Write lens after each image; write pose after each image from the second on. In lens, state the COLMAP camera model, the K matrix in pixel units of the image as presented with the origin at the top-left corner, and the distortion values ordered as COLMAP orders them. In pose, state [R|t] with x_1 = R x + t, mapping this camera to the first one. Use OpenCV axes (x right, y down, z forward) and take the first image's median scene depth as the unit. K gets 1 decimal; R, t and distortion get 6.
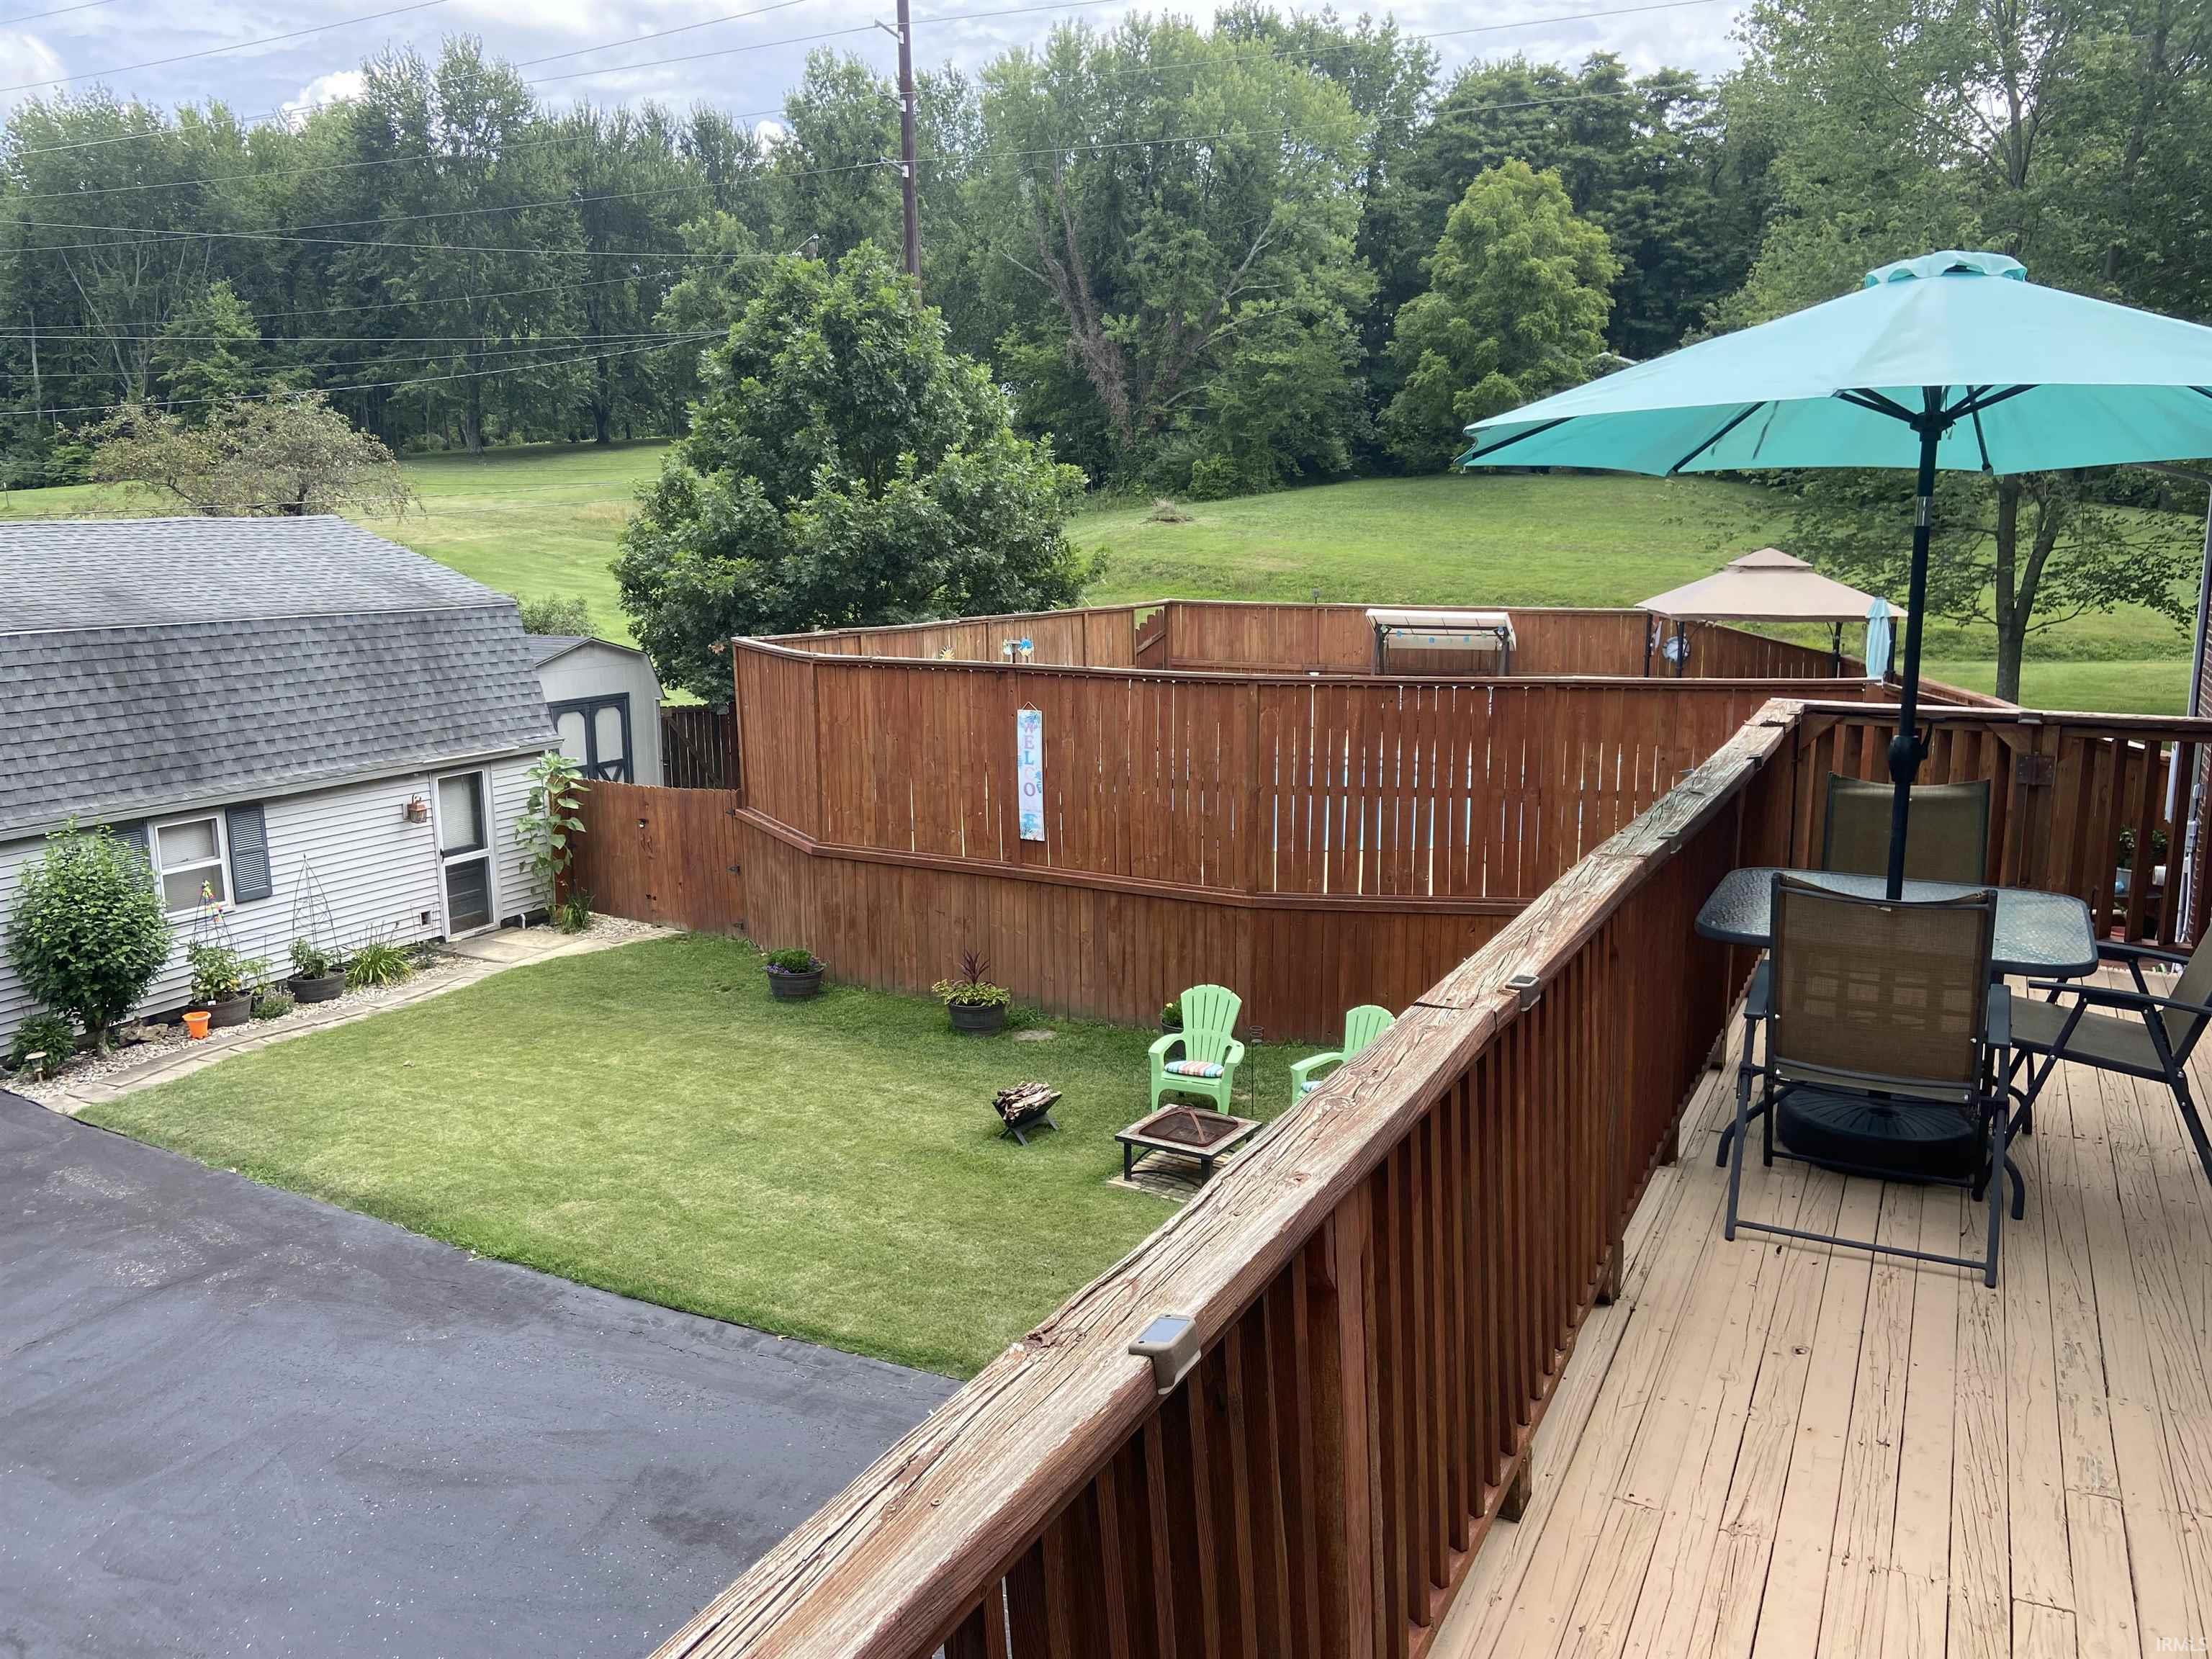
lens RADIAL K [[1663.0, 0, 1106.0], [0, 1663.0, 829.5], [0, 0, 1]] dist [0.052554, -0.007964]
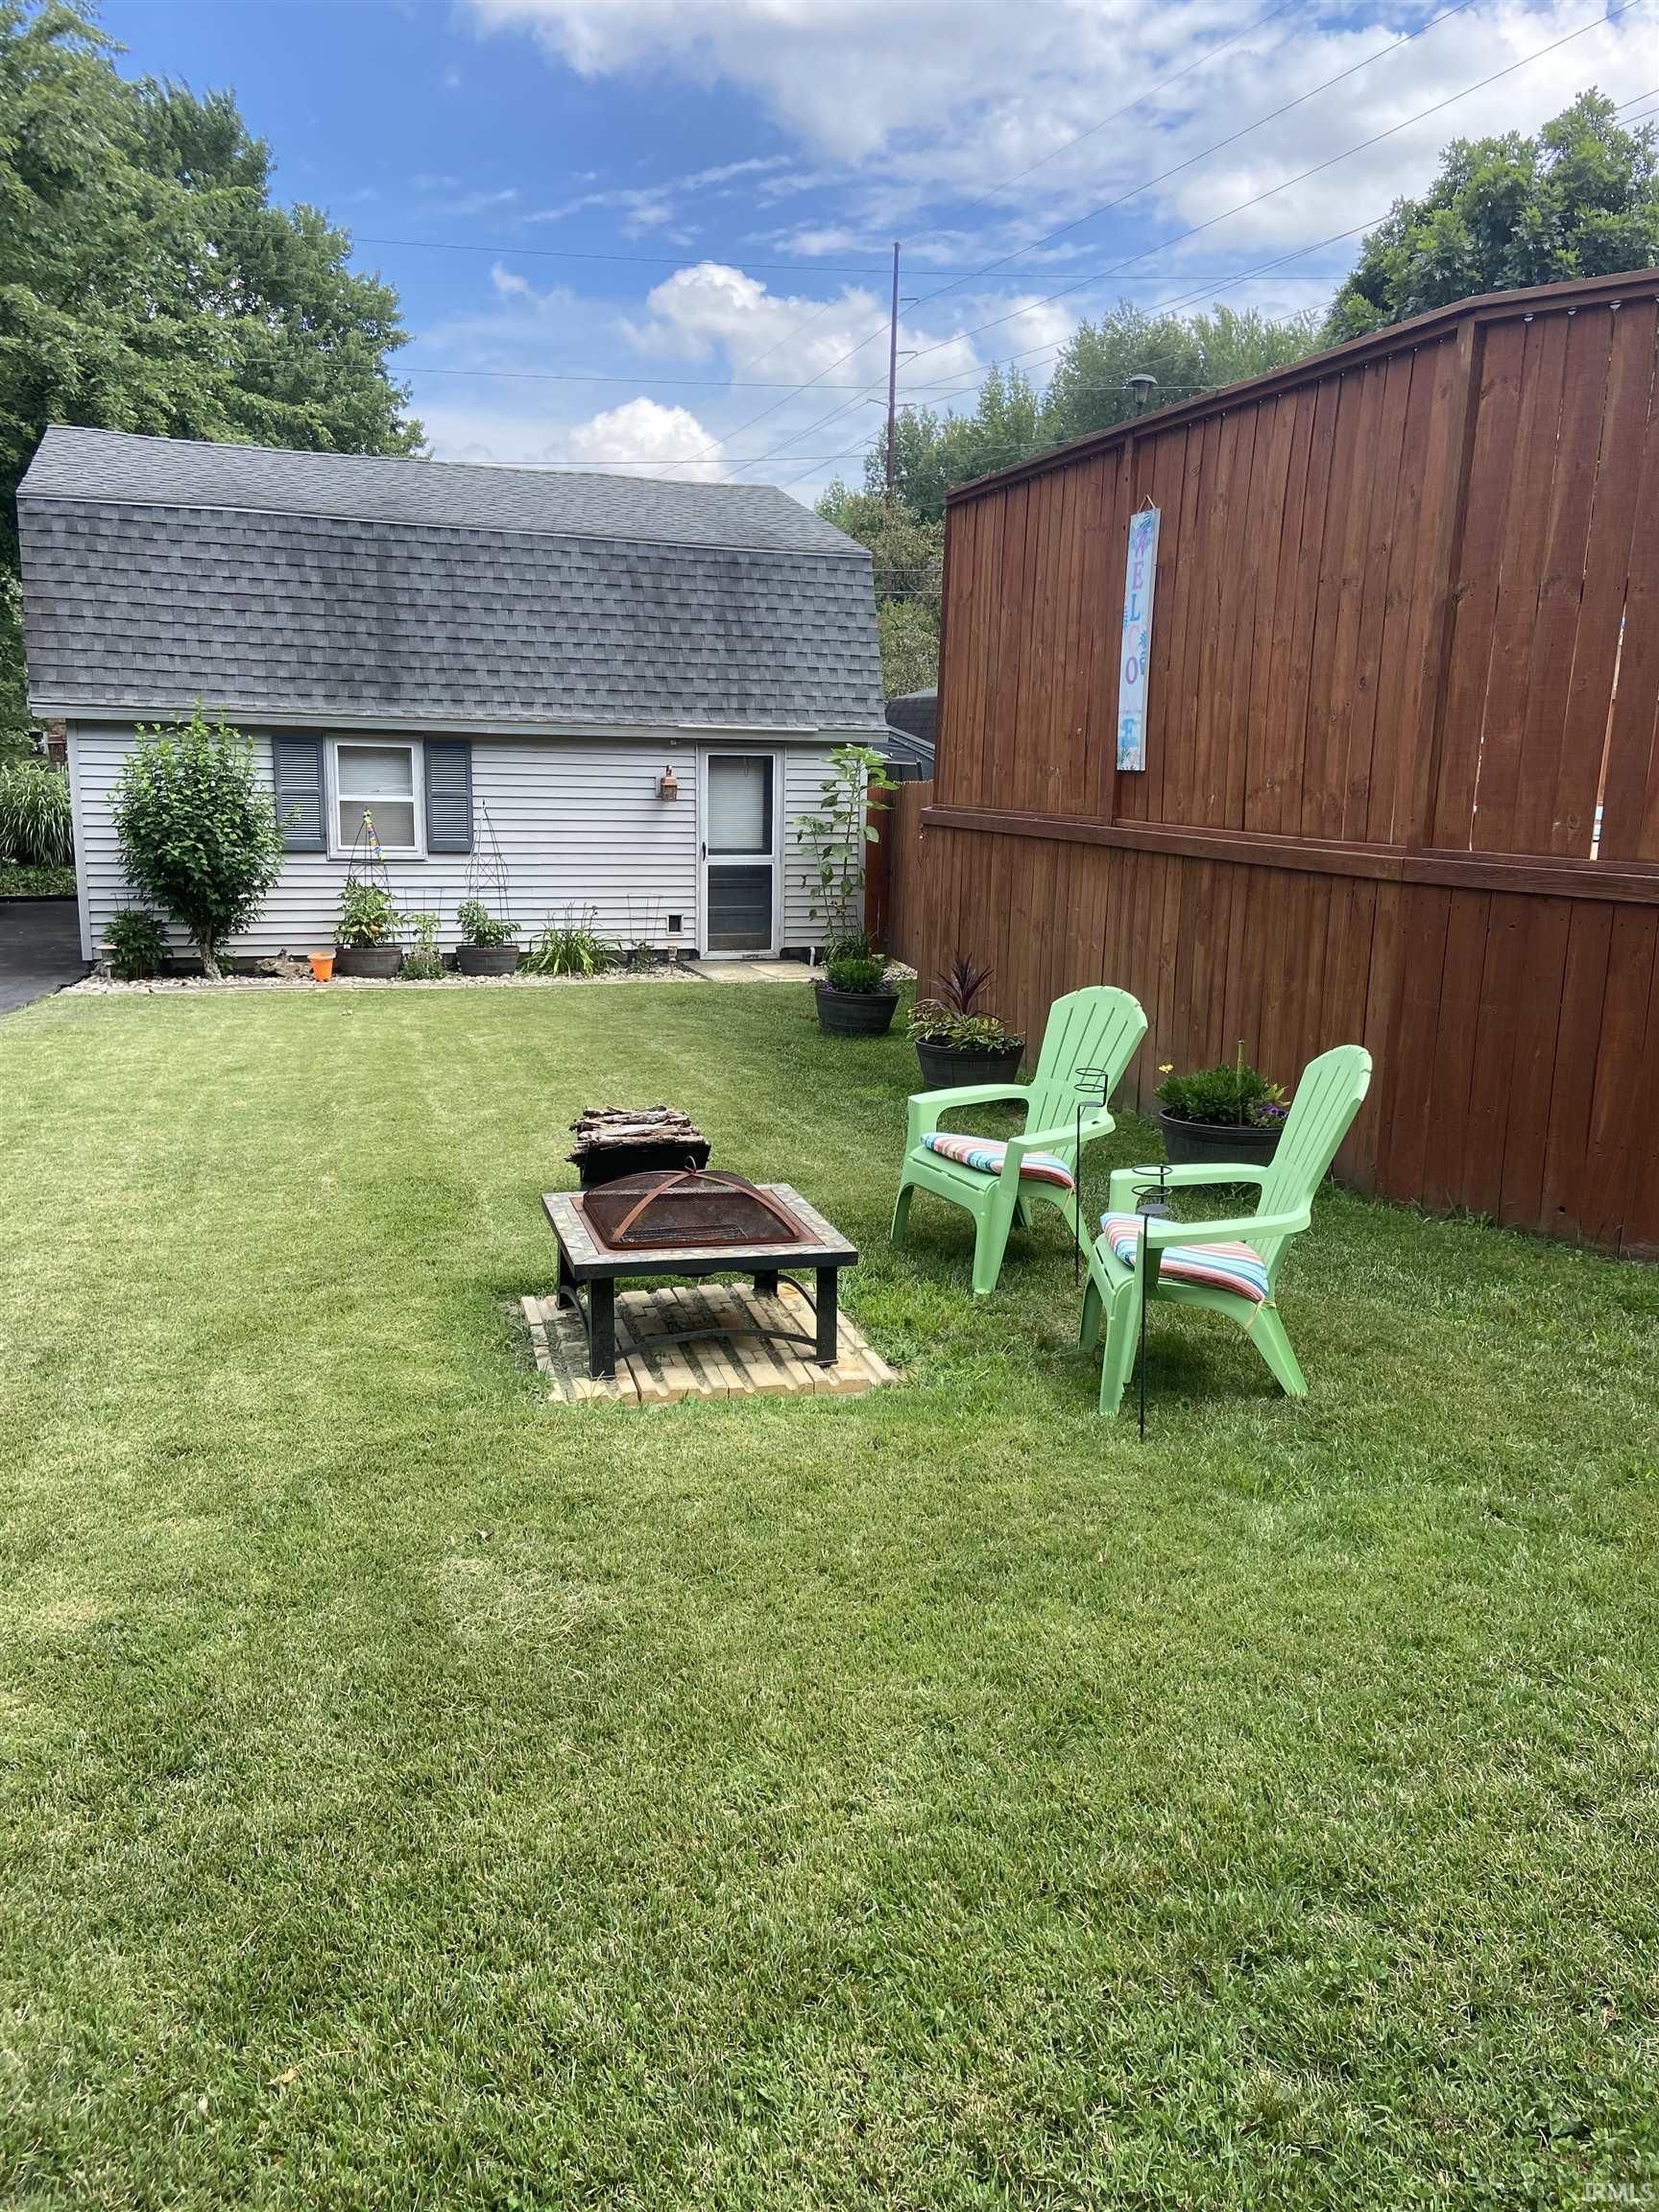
lens RADIAL K [[1663.0, 0, 829.5], [0, 1663.0, 1106.0], [0, 0, 1]] dist [0.052554, -0.007964]
pose [[0.748159, 0.161626, -0.643533, 0.218240], [-0.149639, 0.985993, 0.073669, 0.077780], [0.646425, 0.041181, 0.761865, 0.473562]]
